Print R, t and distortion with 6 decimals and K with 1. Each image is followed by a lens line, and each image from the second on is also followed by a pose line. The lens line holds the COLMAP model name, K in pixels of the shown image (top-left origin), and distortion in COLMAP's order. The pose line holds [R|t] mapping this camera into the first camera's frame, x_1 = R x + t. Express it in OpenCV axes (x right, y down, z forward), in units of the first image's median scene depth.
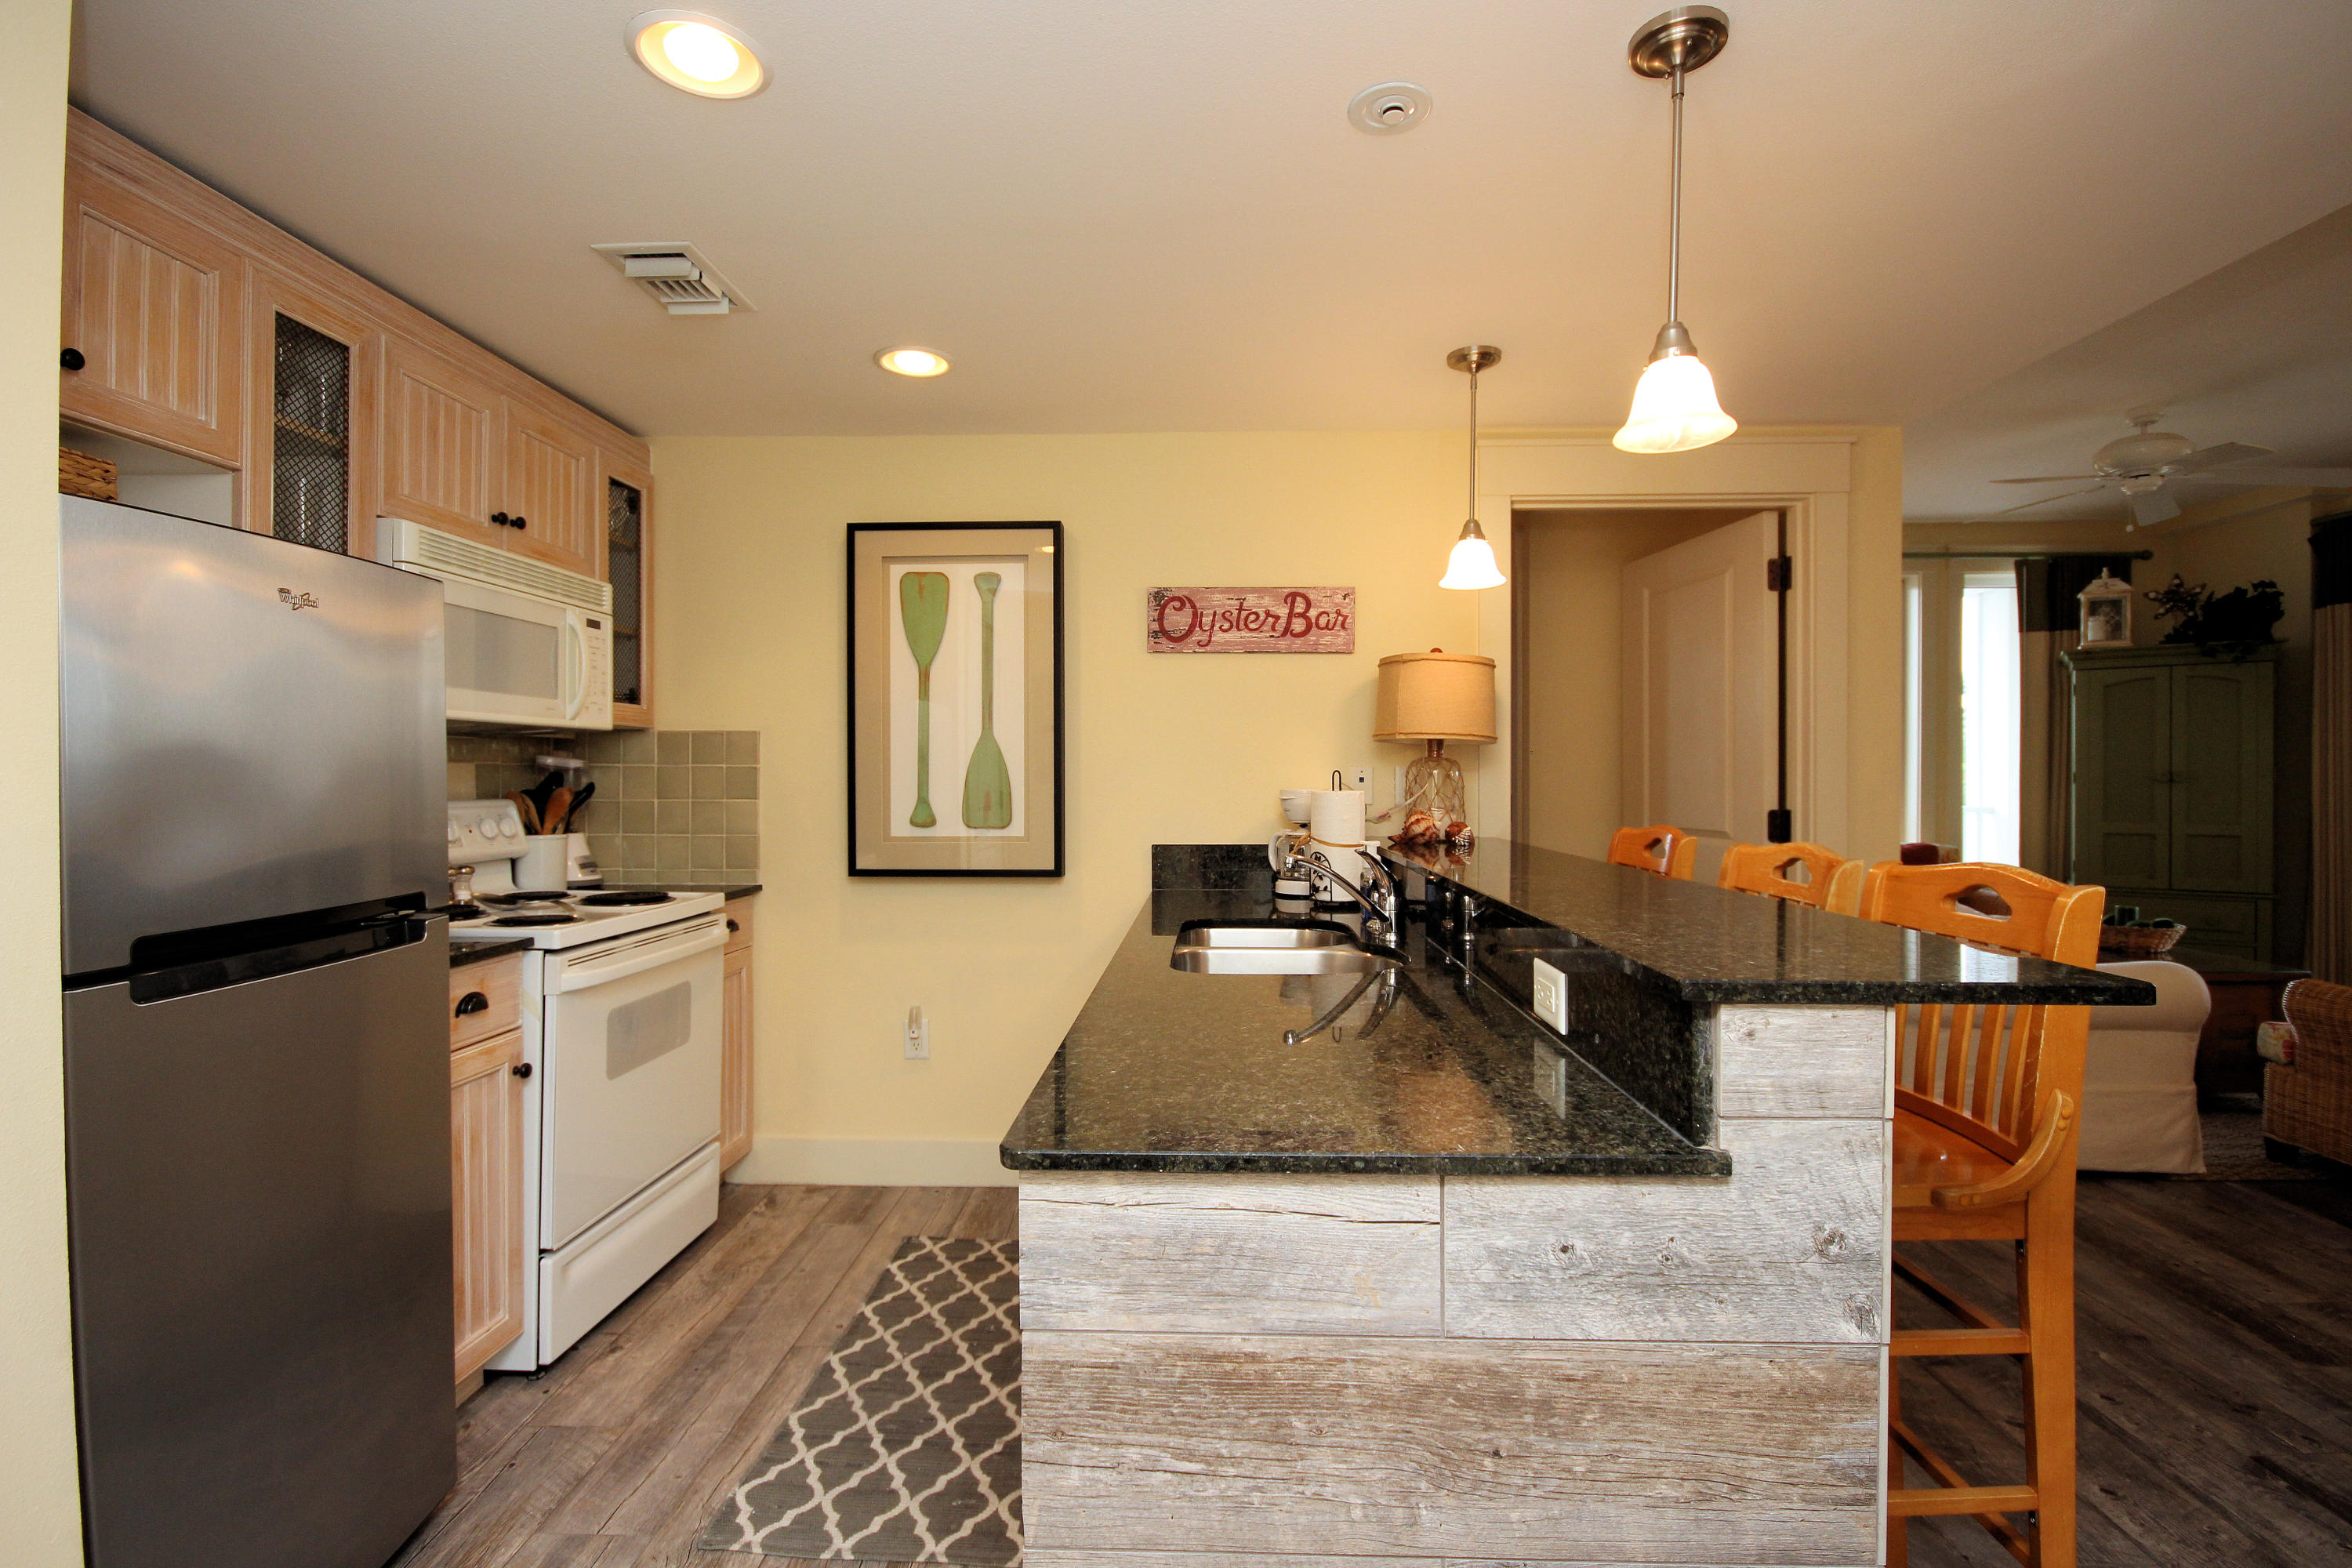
lens RADIAL K [[1080.5, 0, 1176.0], [0, 1080.5, 784.0], [0, 0, 1]] dist [-0.010552, 0.000261]
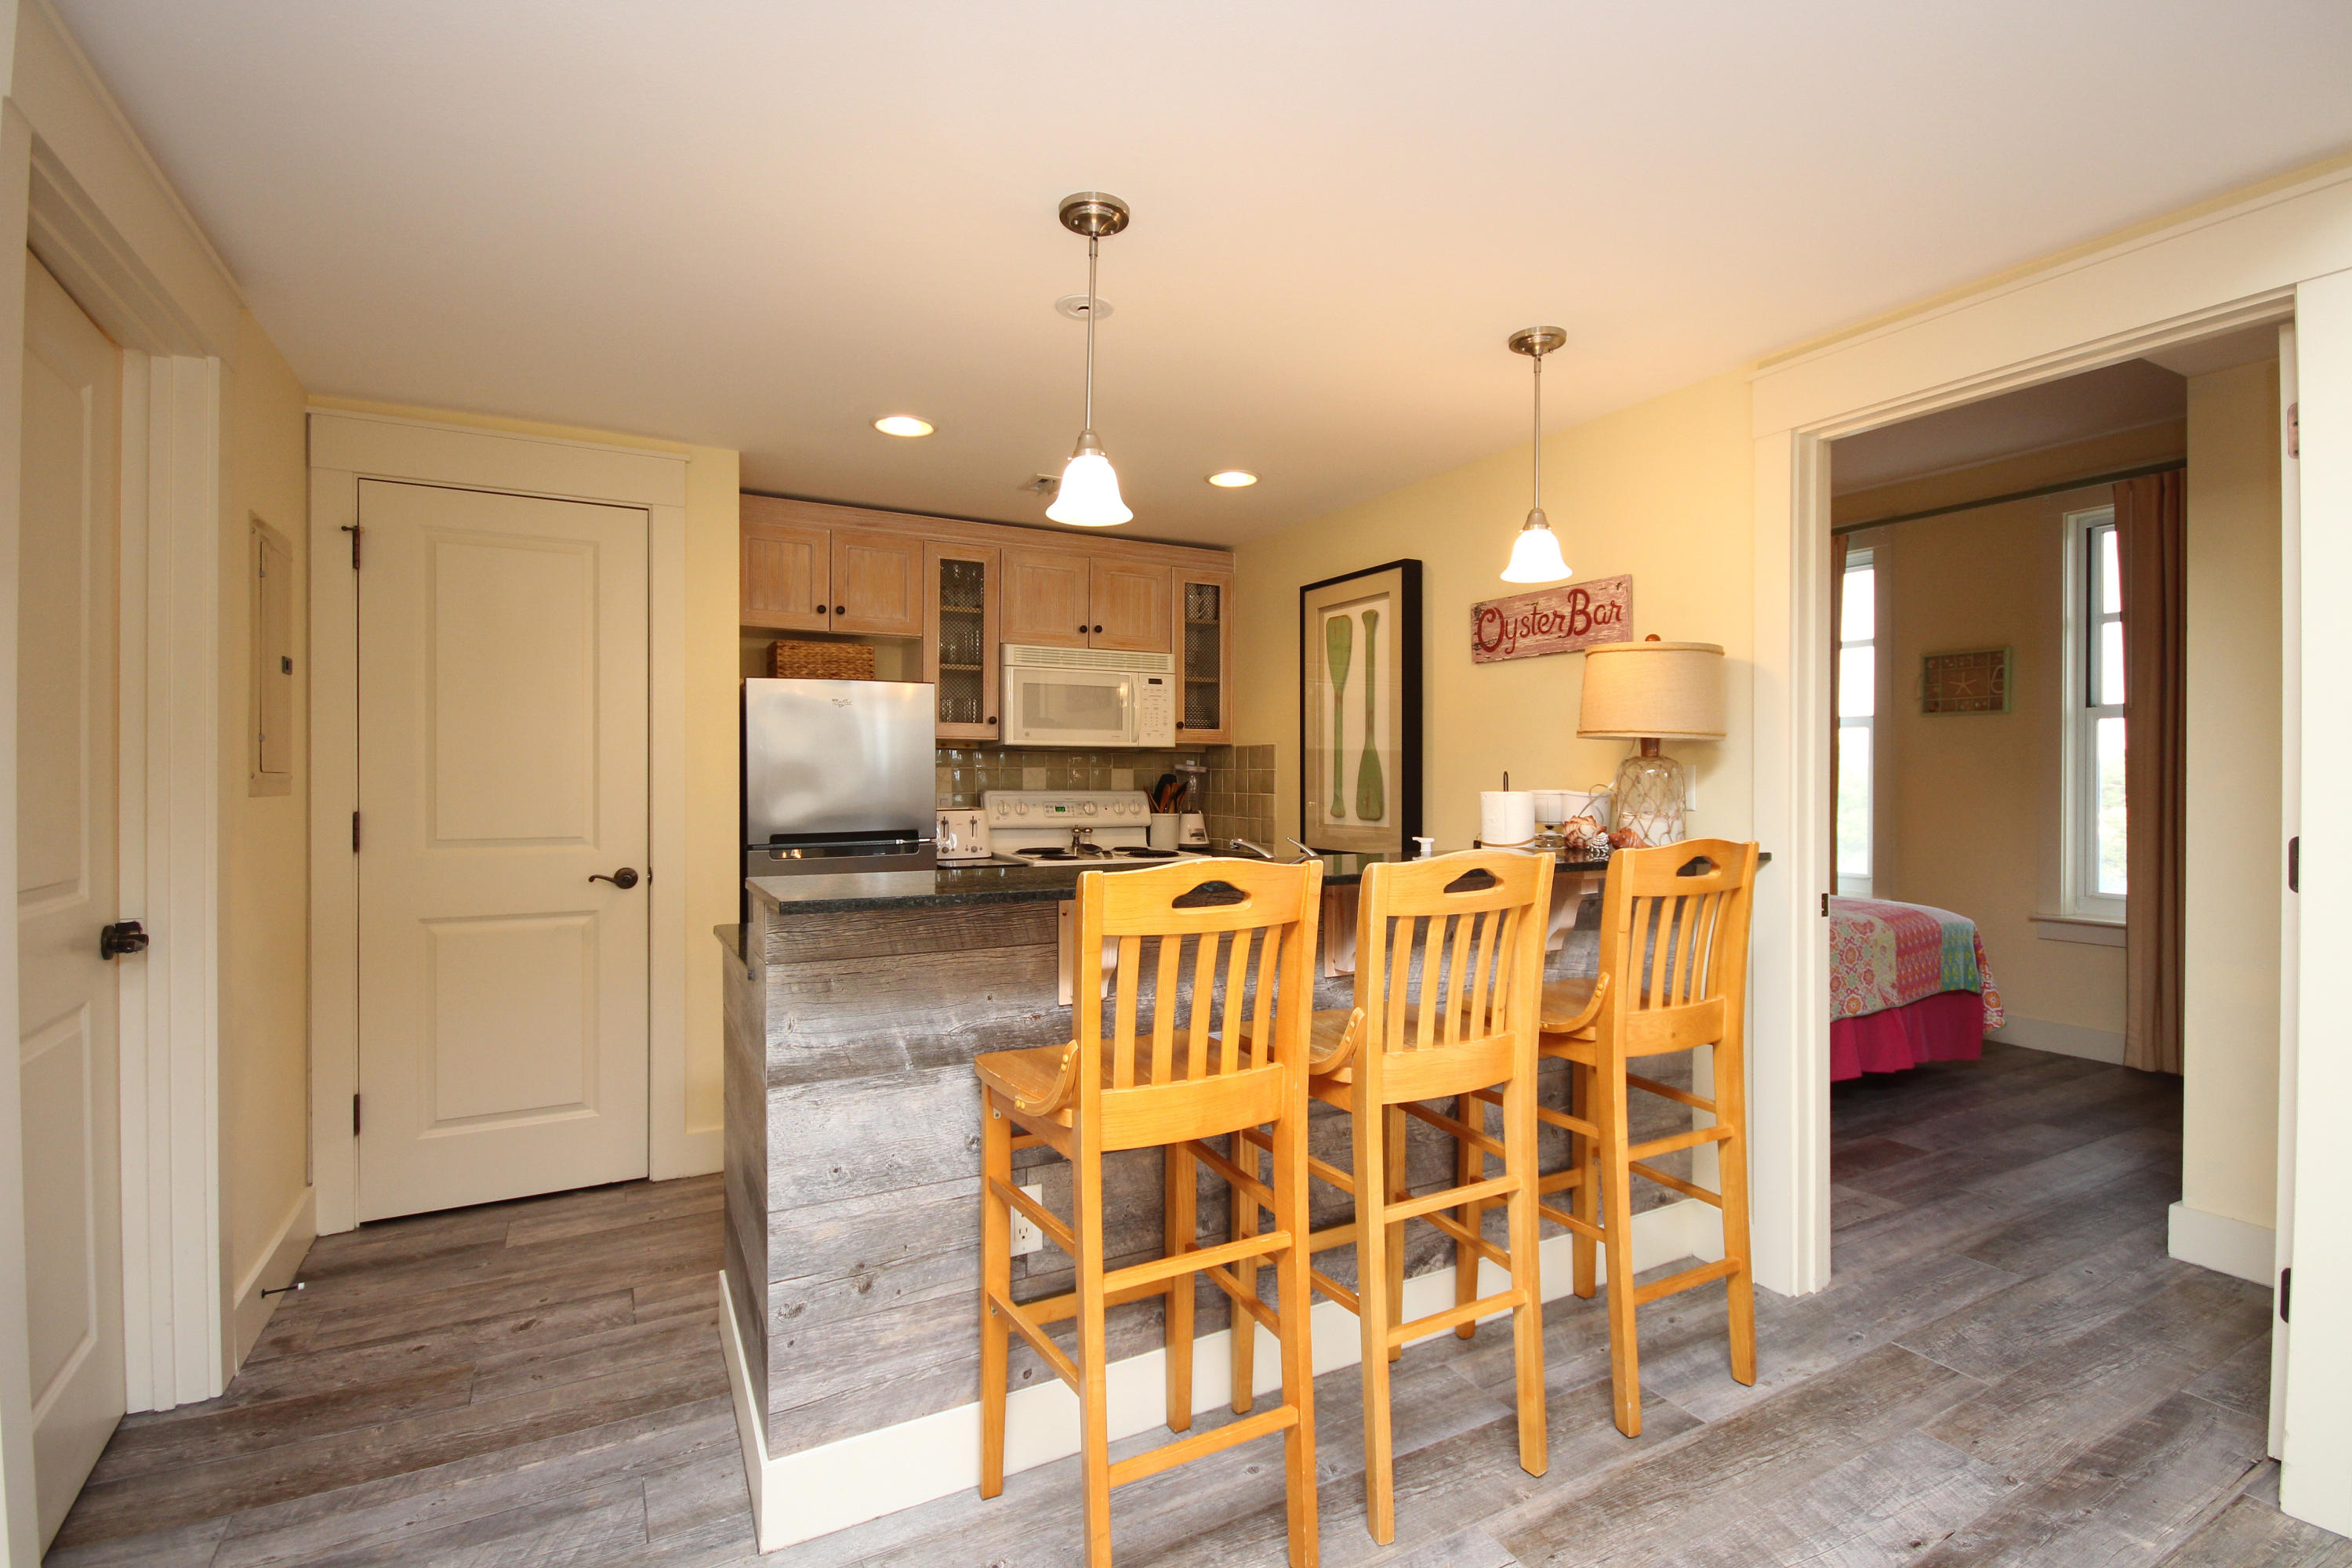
lens RADIAL K [[1080.5, 0, 1176.0], [0, 1080.5, 784.0], [0, 0, 1]] dist [-0.010552, 0.000261]
pose [[0.498872, 0.007751, -0.866641, 0.773522], [-0.009546, 0.999948, 0.003448, -0.001948], [0.866623, 0.006552, 0.498921, 0.203799]]
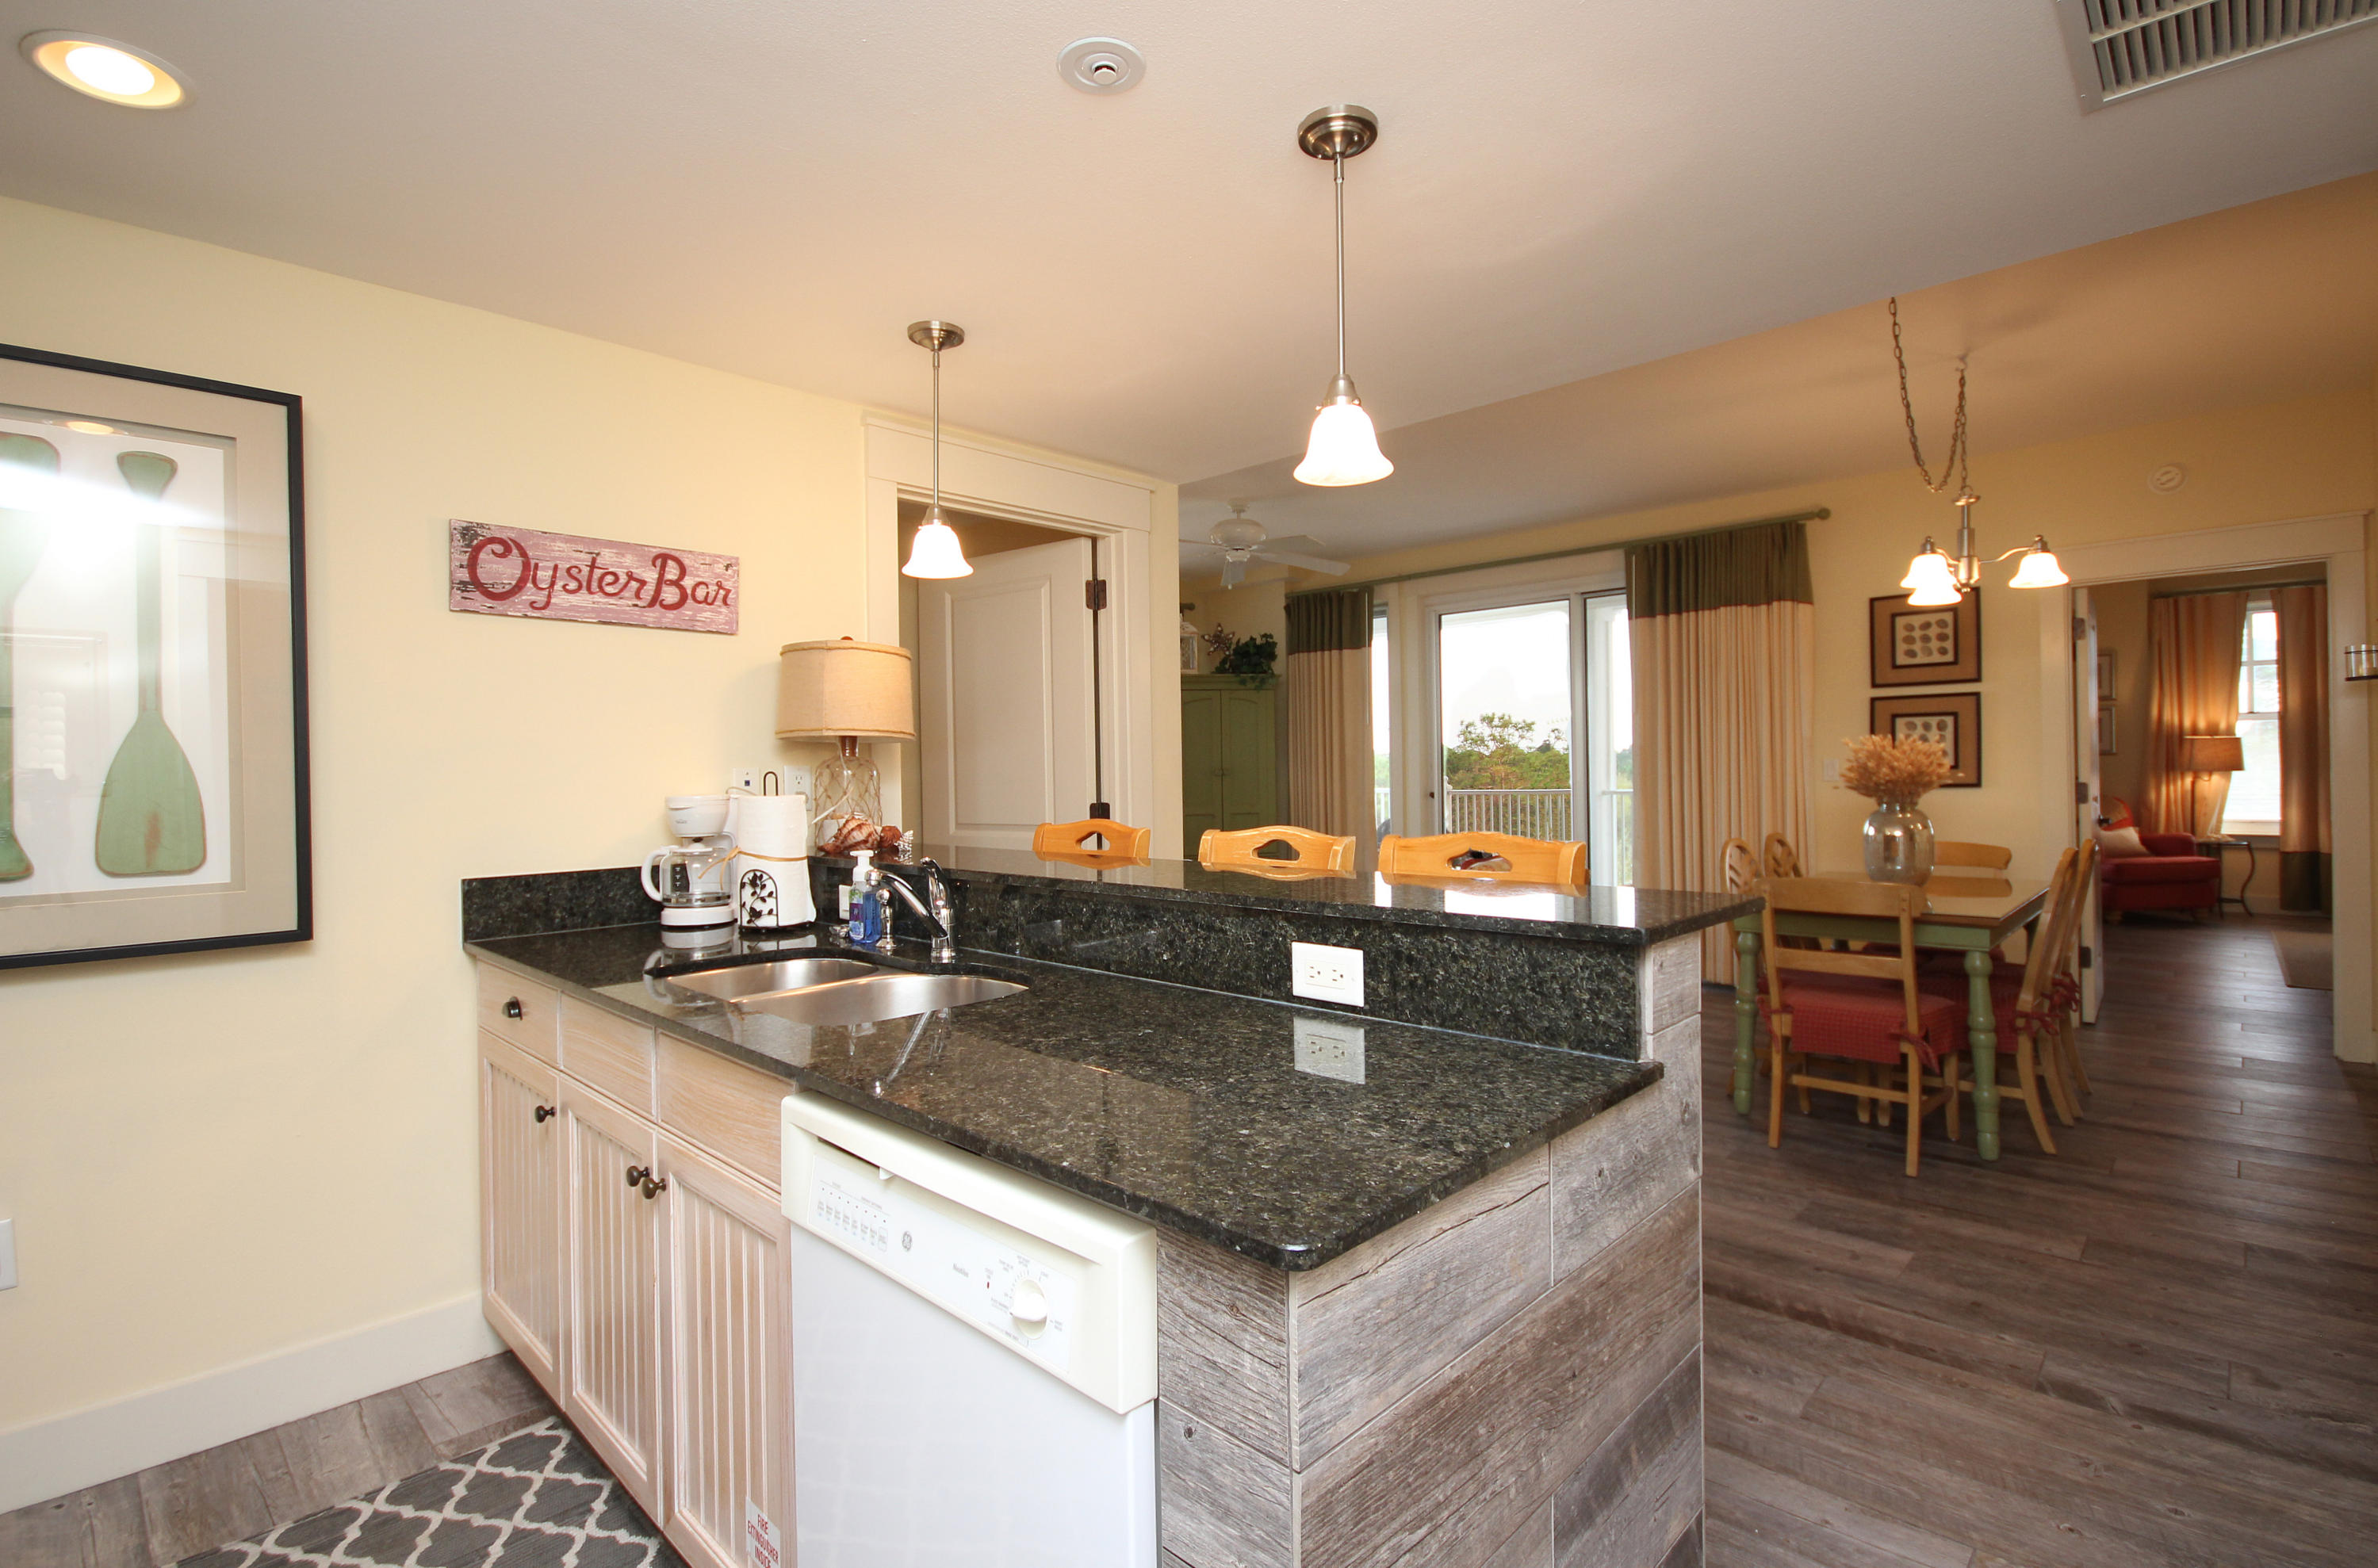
lens RADIAL K [[1096.6, 0, 1189.0], [0, 1096.6, 784.0], [0, 0, 1]] dist [0.000172, -0.000454]
pose [[0.674226, -0.019373, 0.738271, -0.236633], [0.021355, 0.999749, 0.006733, -0.001614], [-0.738216, 0.011226, 0.674471, 0.154964]]
